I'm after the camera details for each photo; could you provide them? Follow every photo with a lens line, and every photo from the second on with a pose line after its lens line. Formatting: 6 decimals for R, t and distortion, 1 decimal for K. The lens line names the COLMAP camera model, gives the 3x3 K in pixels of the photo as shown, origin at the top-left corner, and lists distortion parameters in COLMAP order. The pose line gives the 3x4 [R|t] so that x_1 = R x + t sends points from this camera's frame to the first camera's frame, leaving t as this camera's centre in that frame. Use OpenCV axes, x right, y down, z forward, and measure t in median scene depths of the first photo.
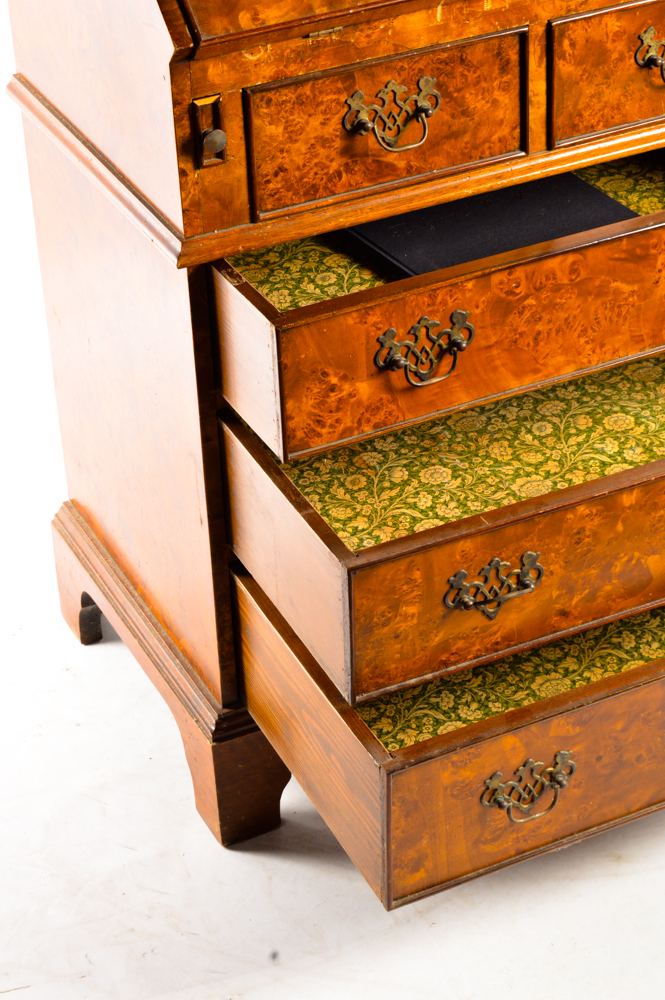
lens RADIAL K [[2274.0, 0, 326.8], [0, 2274.0, 511.7], [0, 0, 1]] dist [-0.032873, 0.000000]
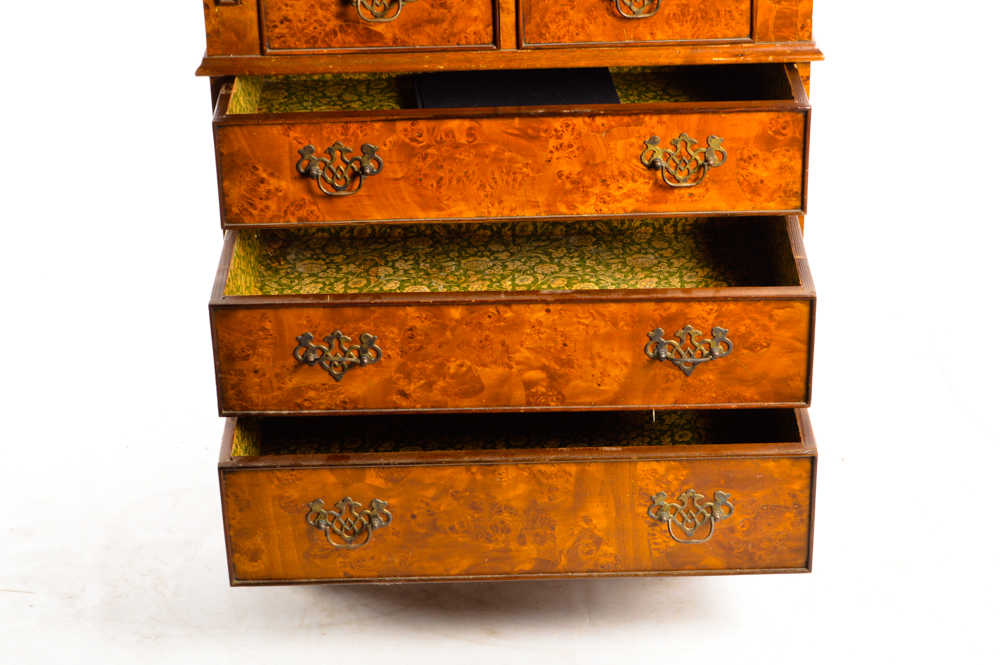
lens RADIAL K [[2274.0, 0, 517.9], [0, 2274.0, 368.4], [0, 0, 1]] dist [-0.032873, 0.000000]
pose [[0.903861, 0.222437, -0.365453, 0.629709], [-0.246903, 0.968813, -0.020978, 0.041905], [0.349390, 0.109192, 0.930593, -0.168847]]
